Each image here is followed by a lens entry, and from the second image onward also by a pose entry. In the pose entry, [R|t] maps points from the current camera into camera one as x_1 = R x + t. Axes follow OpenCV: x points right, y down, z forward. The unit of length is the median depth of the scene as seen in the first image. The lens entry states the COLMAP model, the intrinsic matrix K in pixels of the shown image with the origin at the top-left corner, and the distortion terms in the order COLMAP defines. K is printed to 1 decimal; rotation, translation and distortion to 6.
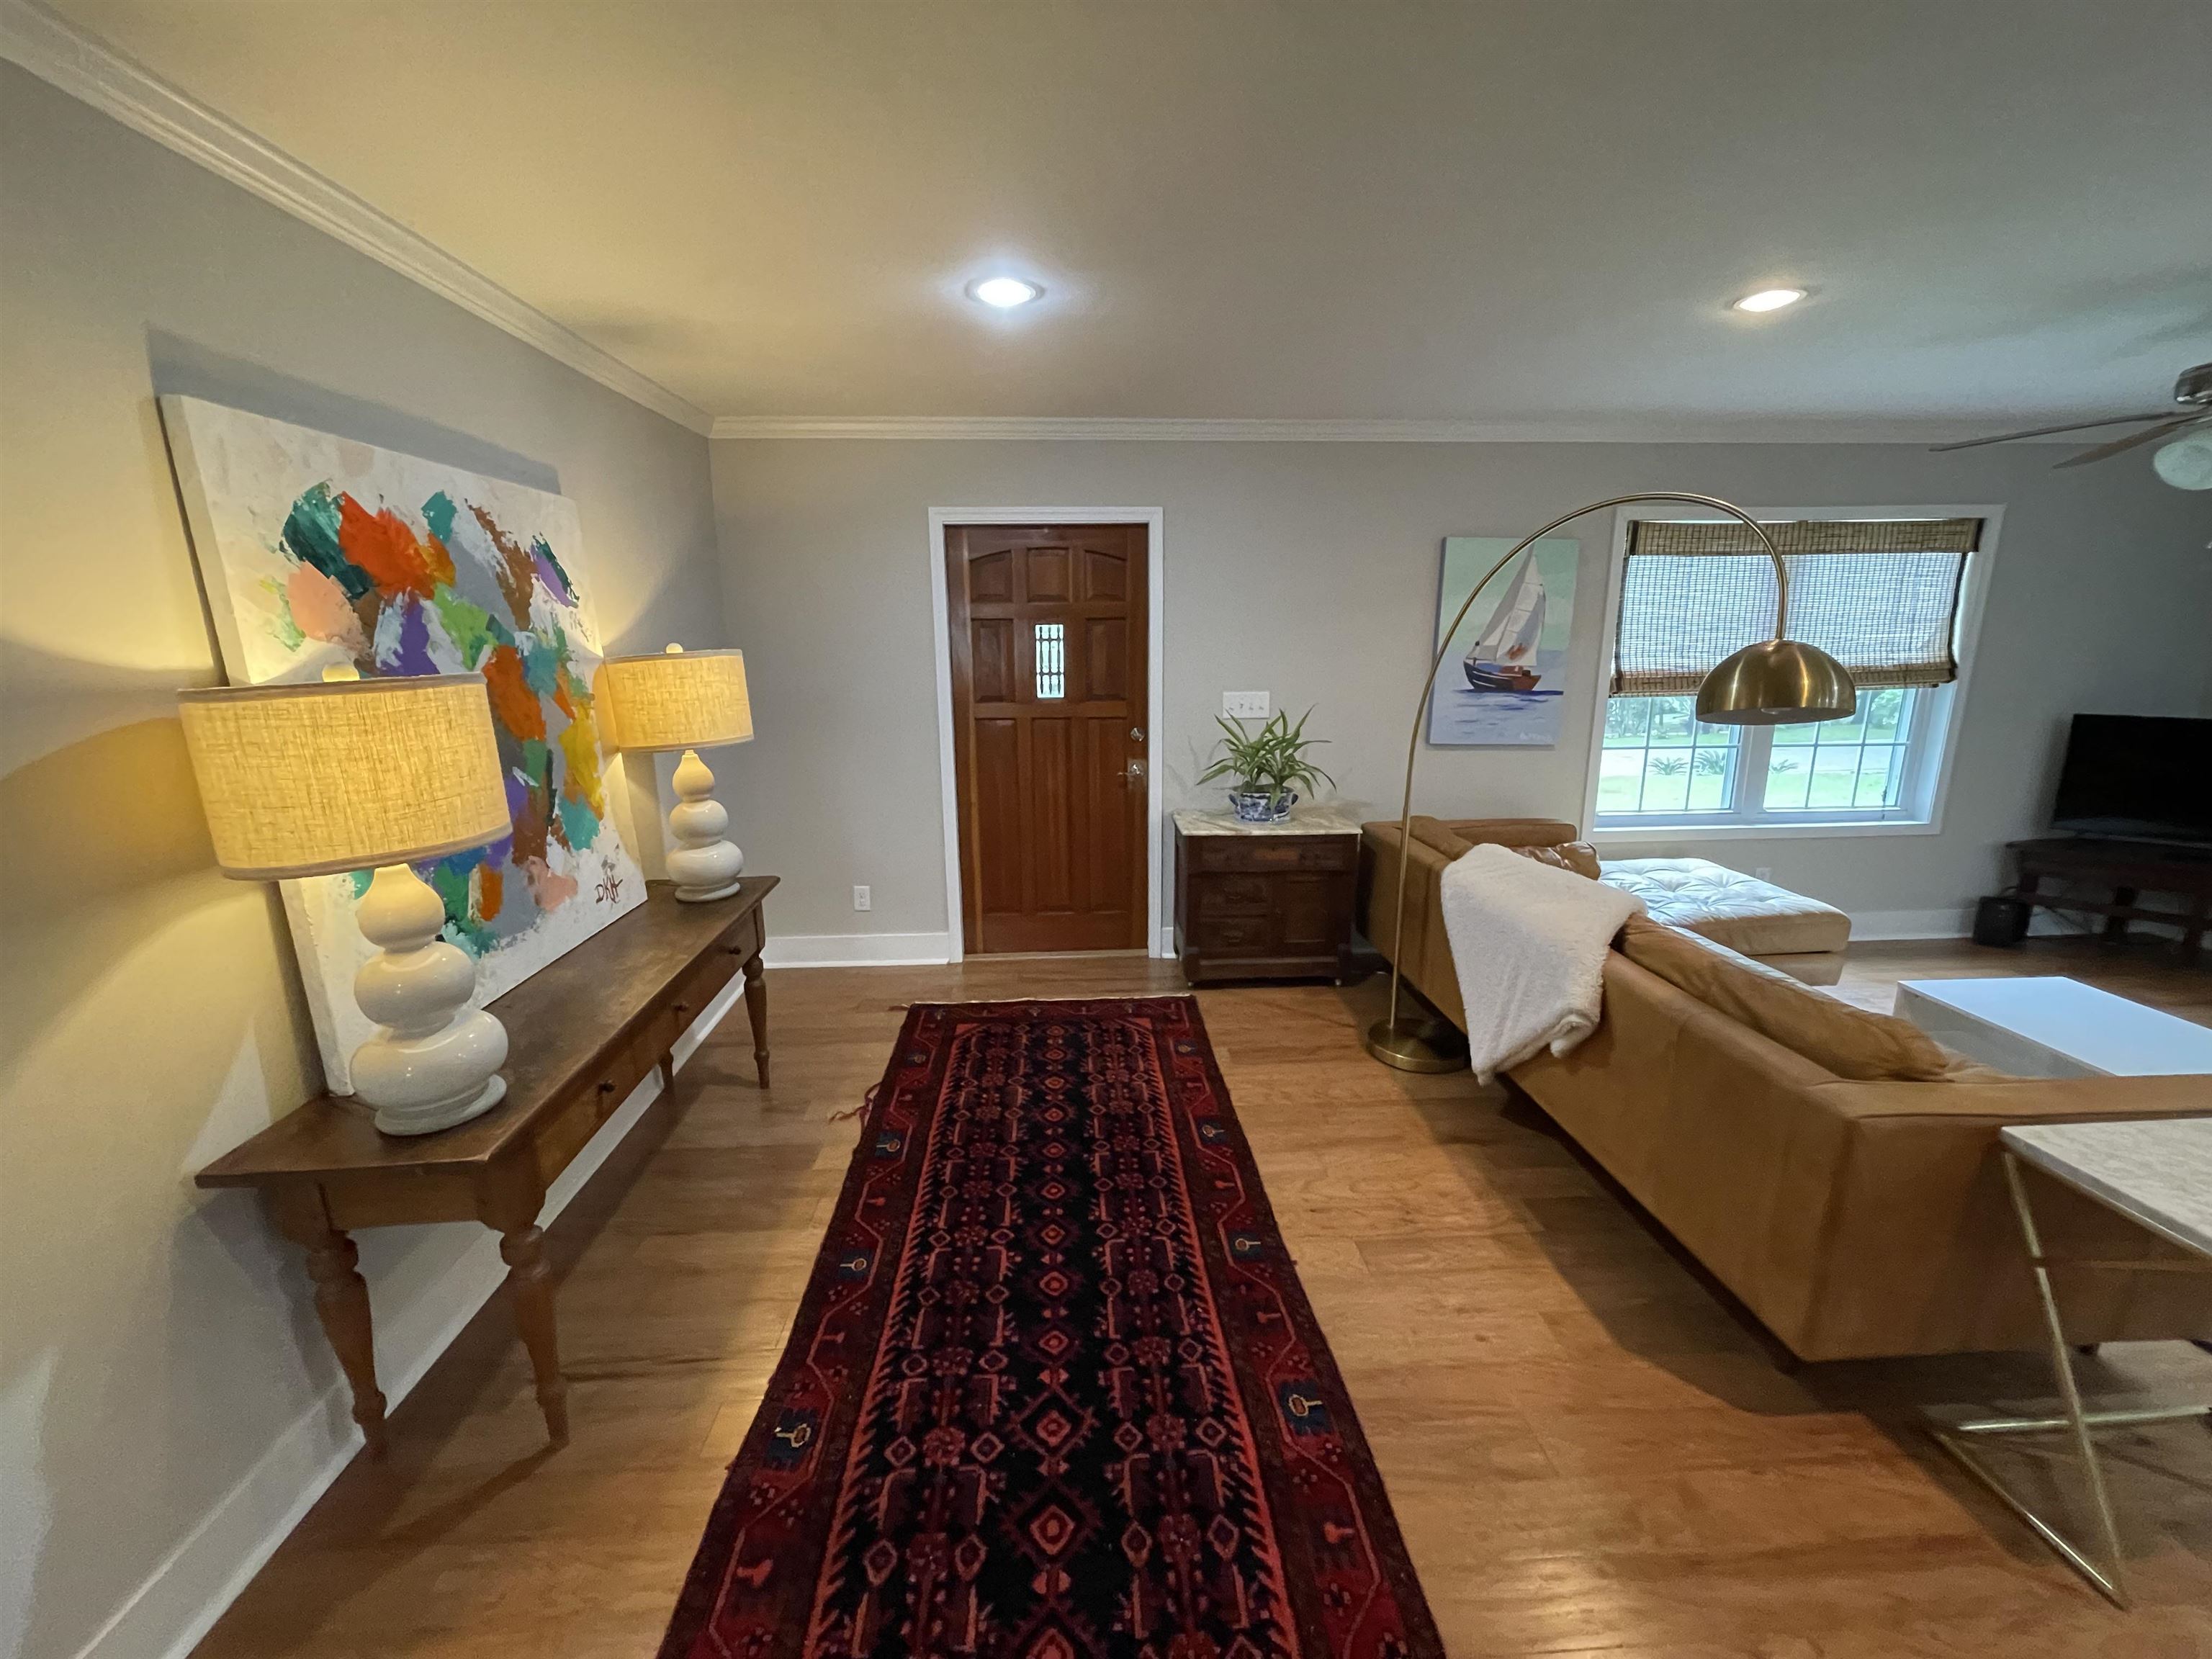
lens RADIAL K [[895.6, 0, 1099.2], [0, 895.6, 819.9], [0, 0, 1]] dist [-0.001177, -0.000307]
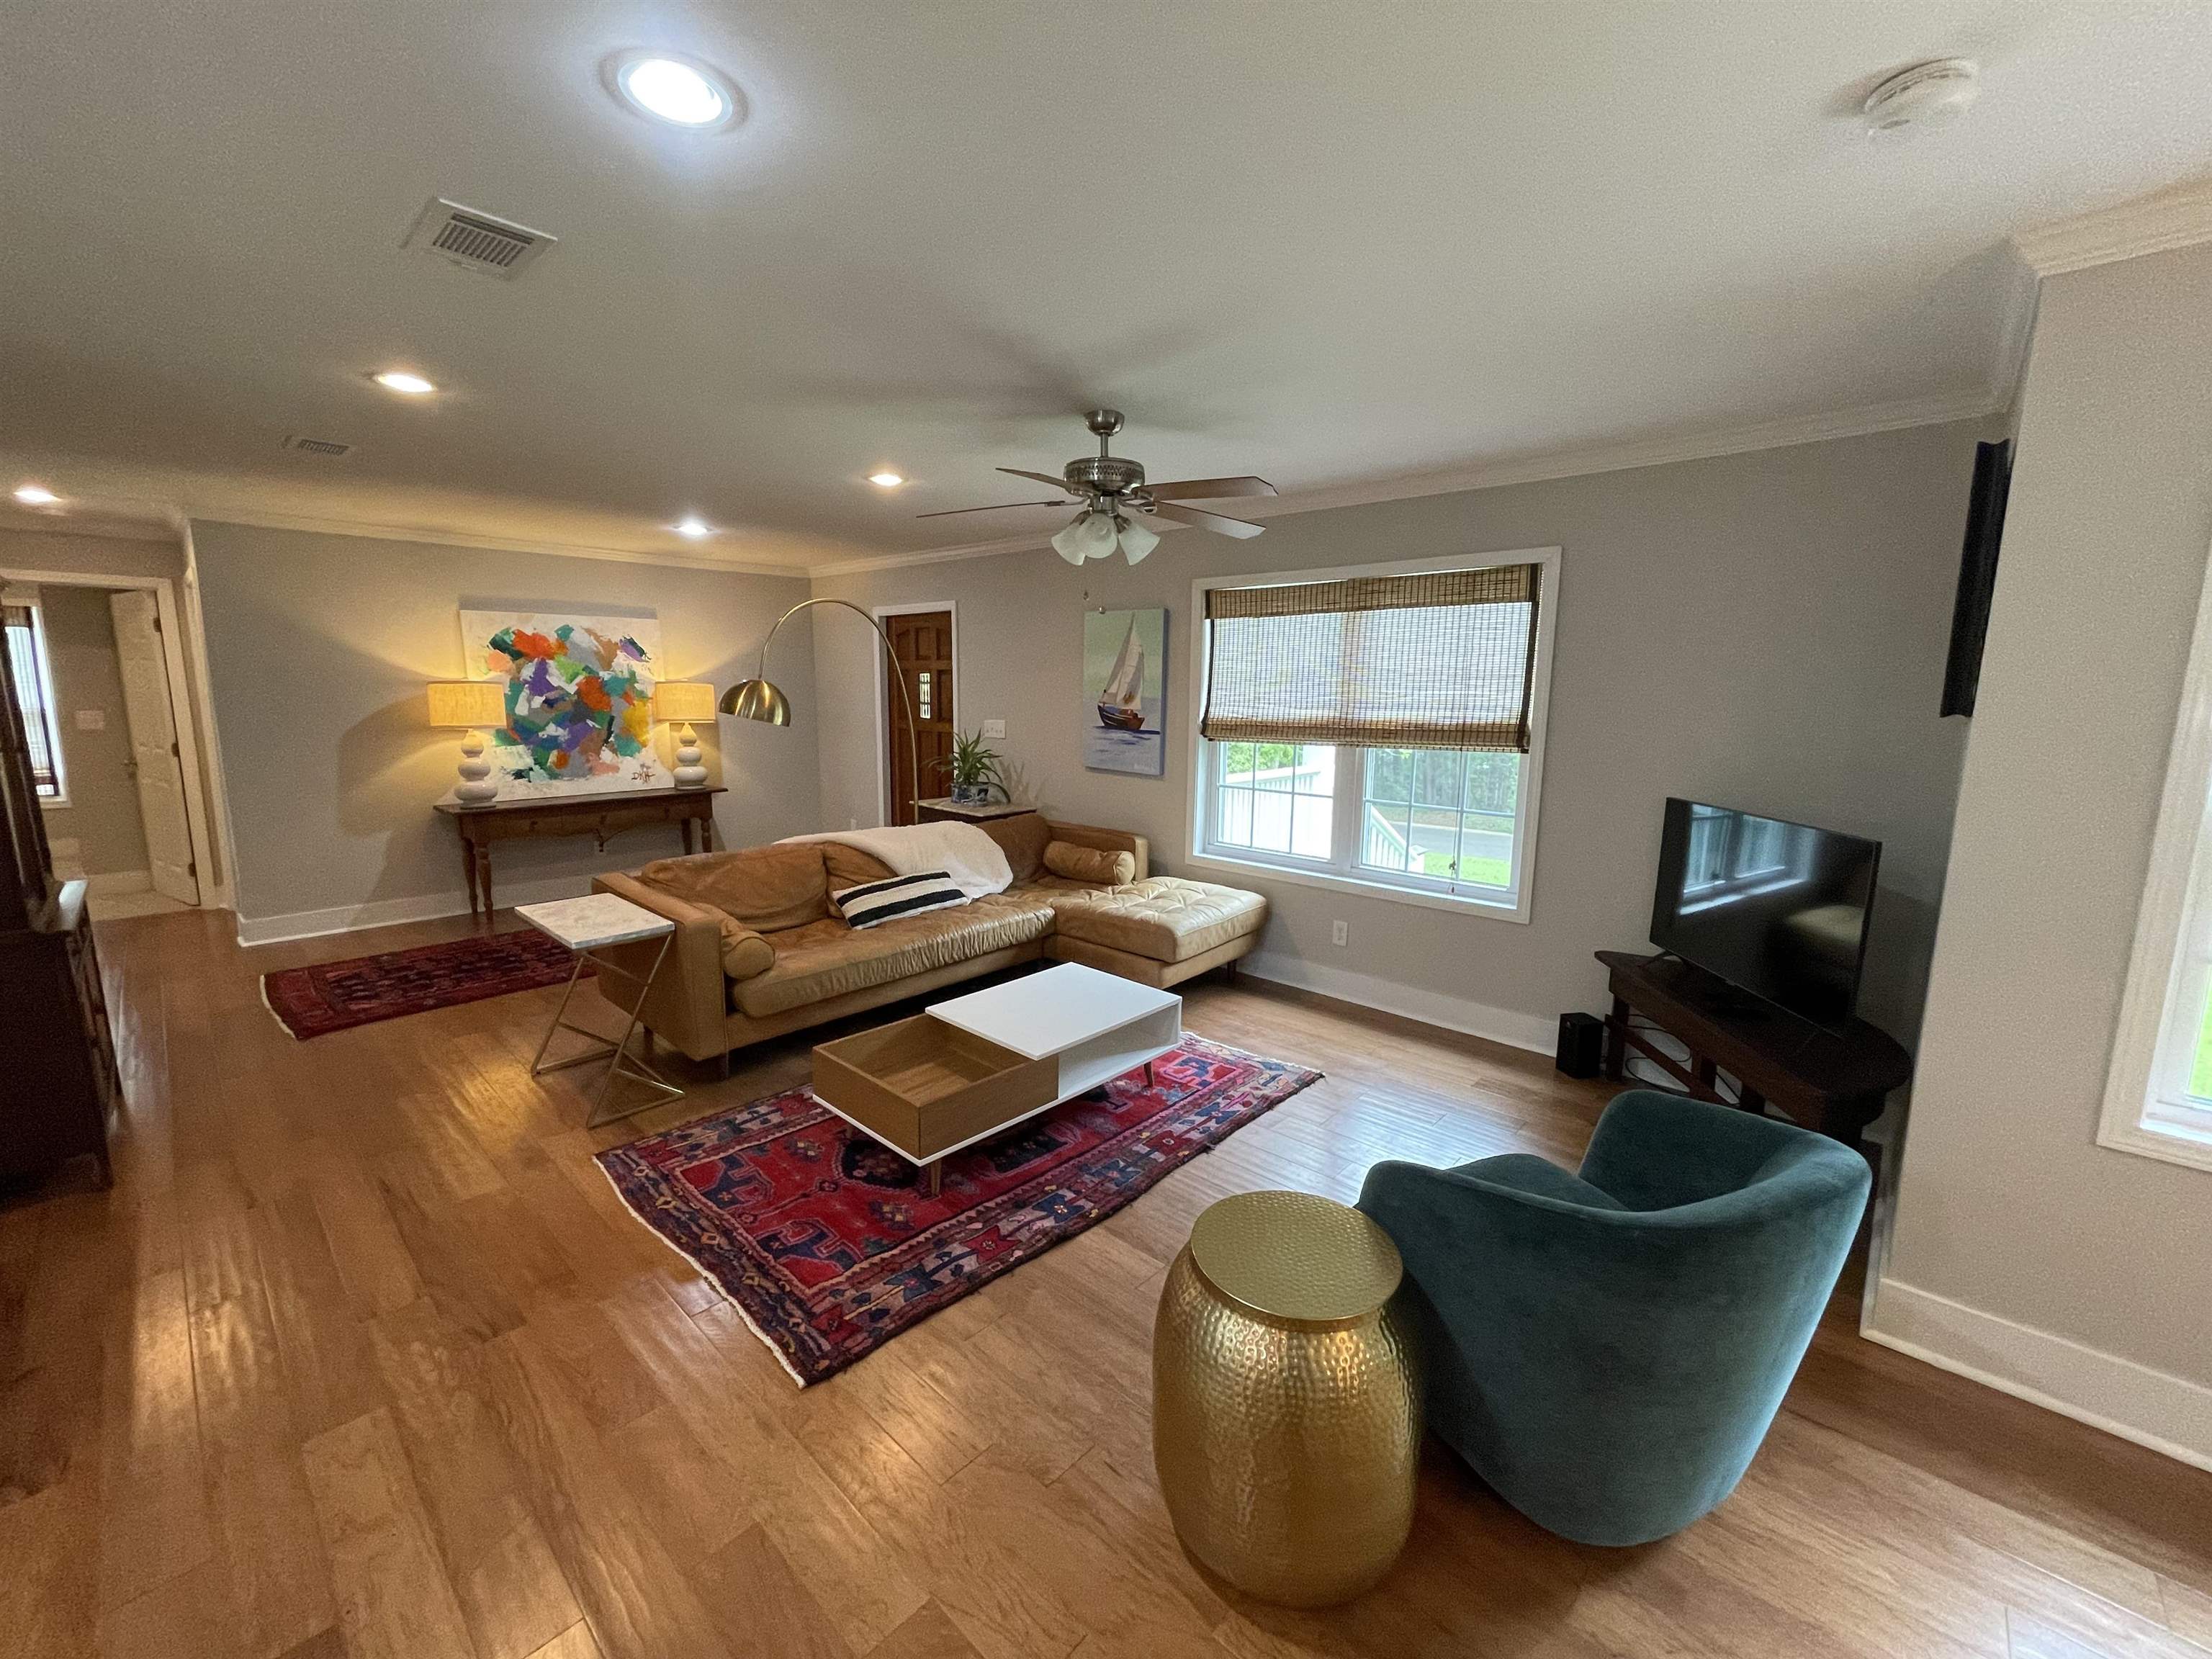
lens RADIAL K [[895.6, 0, 1099.6], [0, 895.6, 818.1], [0, 0, 1]] dist [-0.001177, -0.000307]
pose [[0.691978, 0.123453, -0.711285, 1.358691], [-0.167699, 0.985806, 0.007952, -0.024973], [0.702170, 0.113779, 0.702859, 0.107954]]
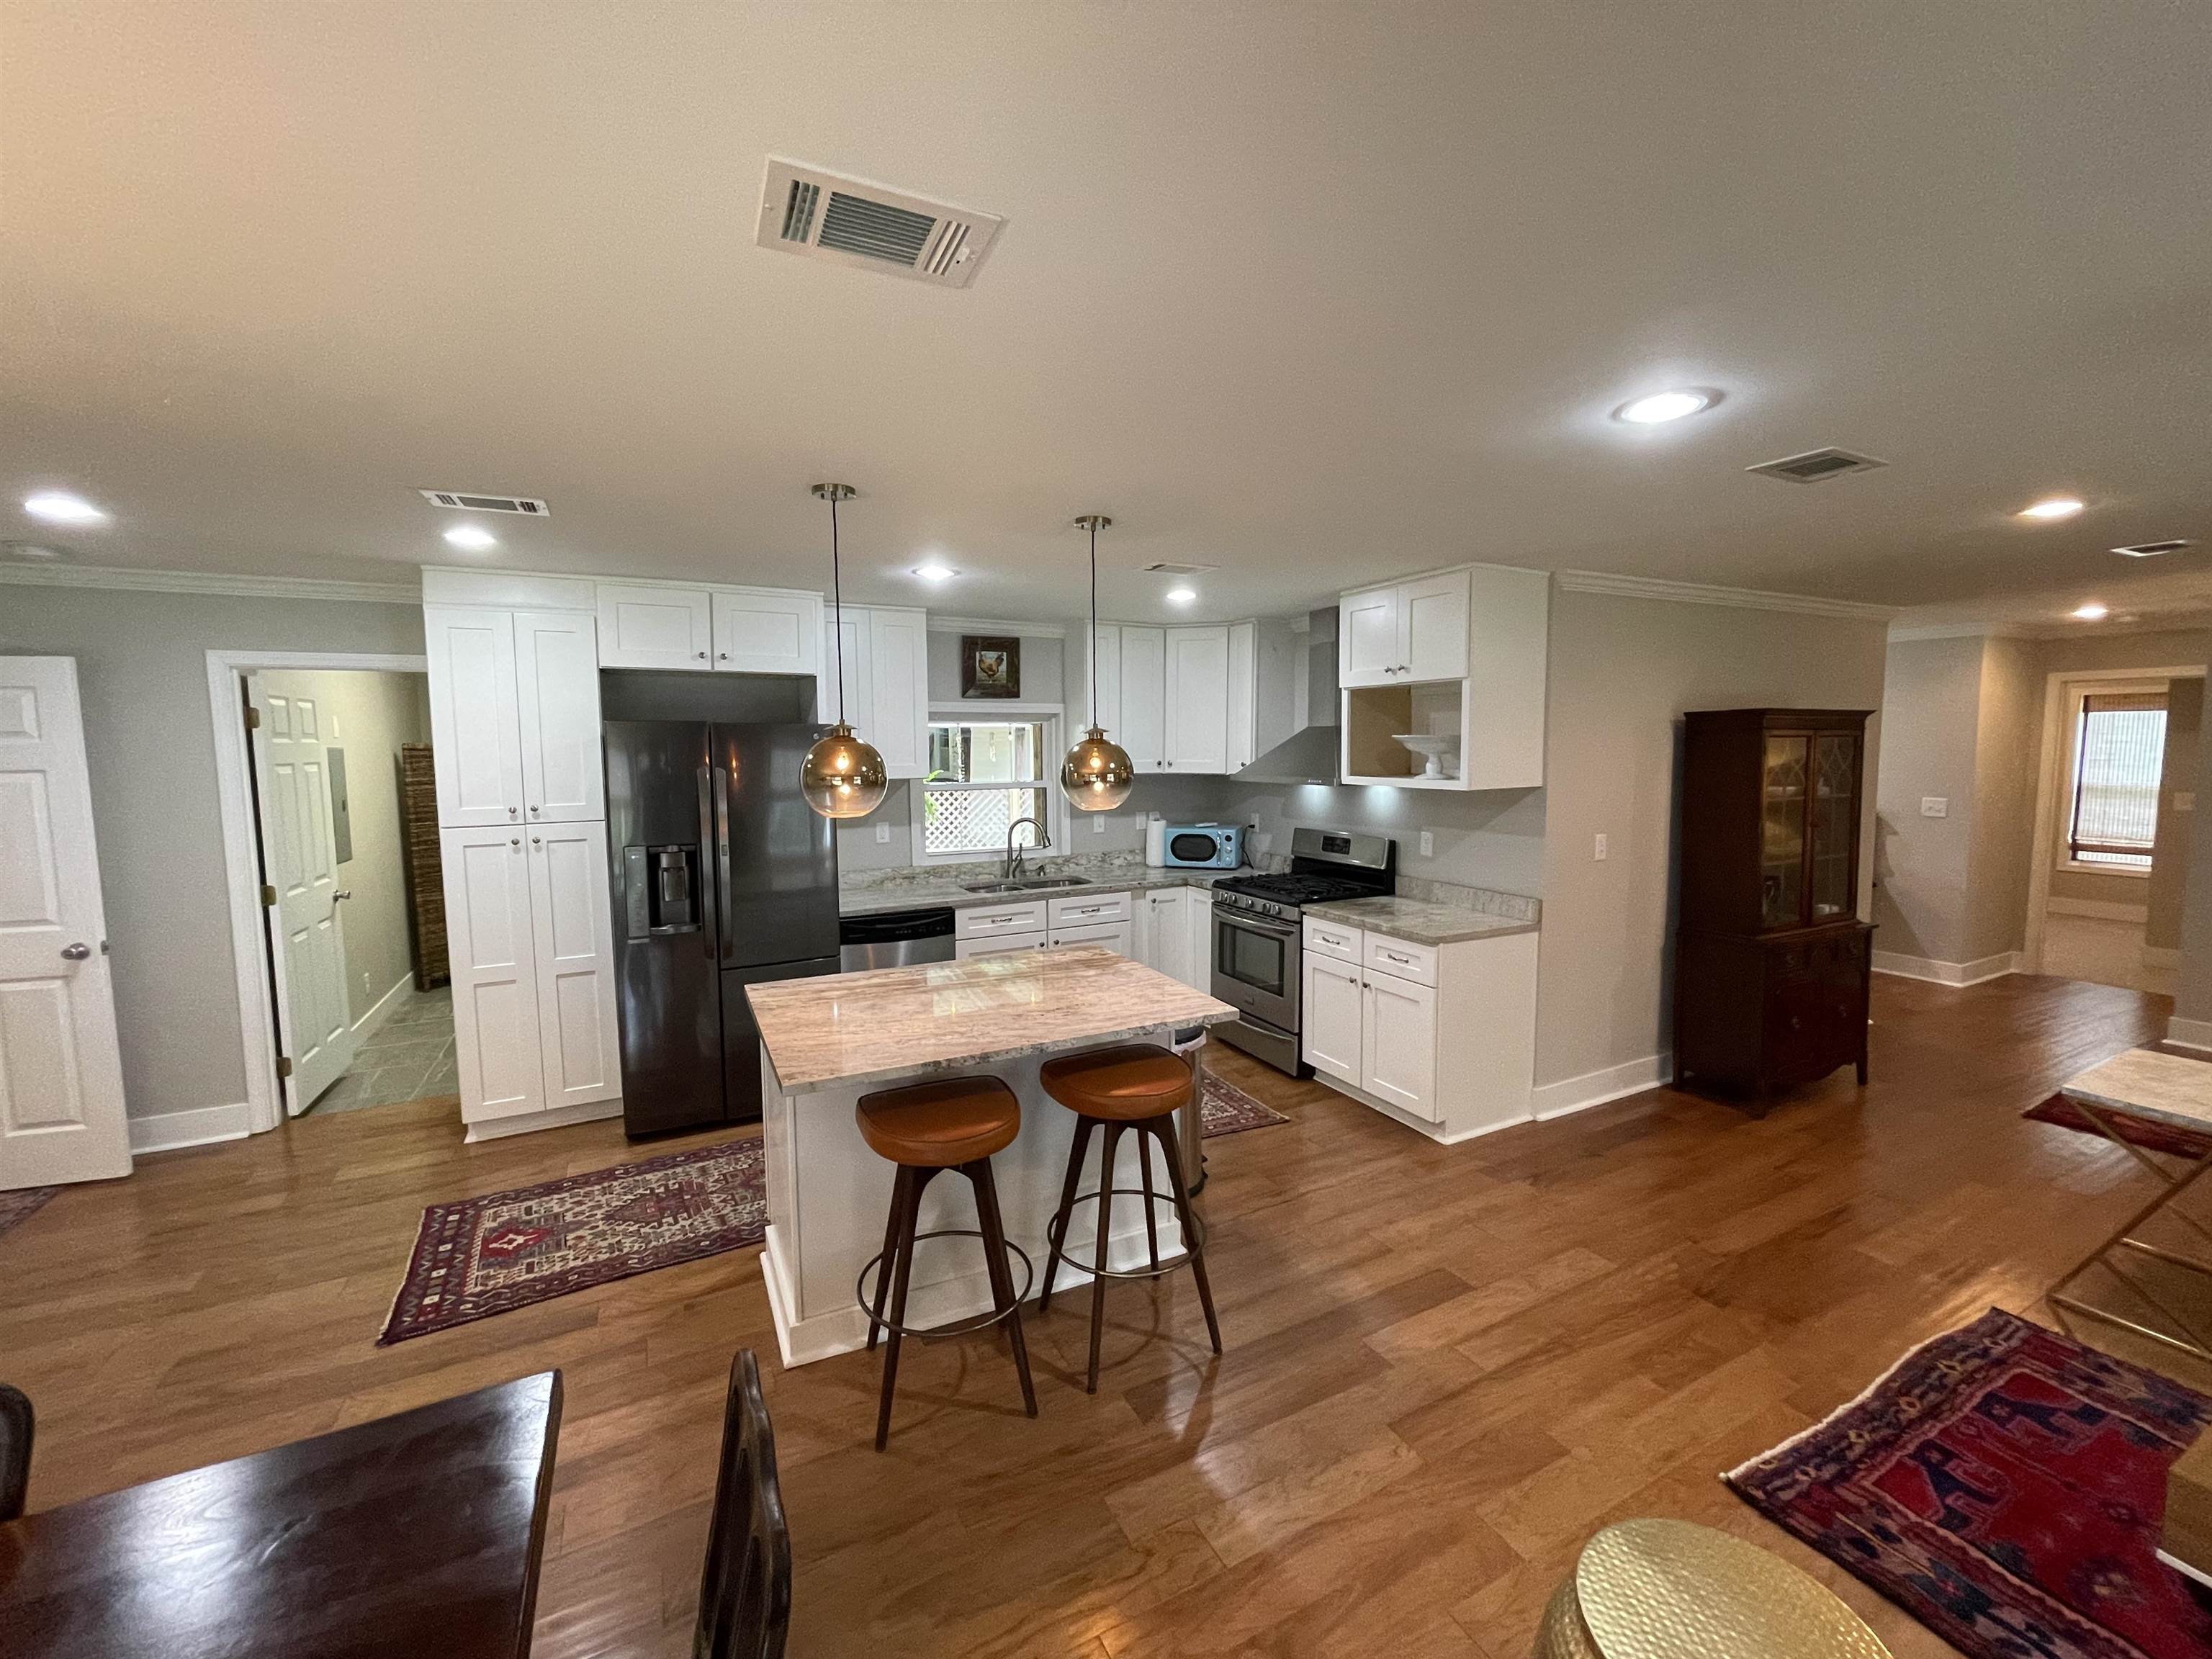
lens RADIAL K [[895.6, 0, 1100.8], [0, 895.6, 824.2], [0, 0, 1]] dist [-0.001177, -0.000307]
pose [[-0.915170, 0.056564, -0.399079, 1.448398], [-0.066256, 0.955525, 0.287372, -0.170026], [0.397585, 0.289436, -0.870720, 0.559550]]
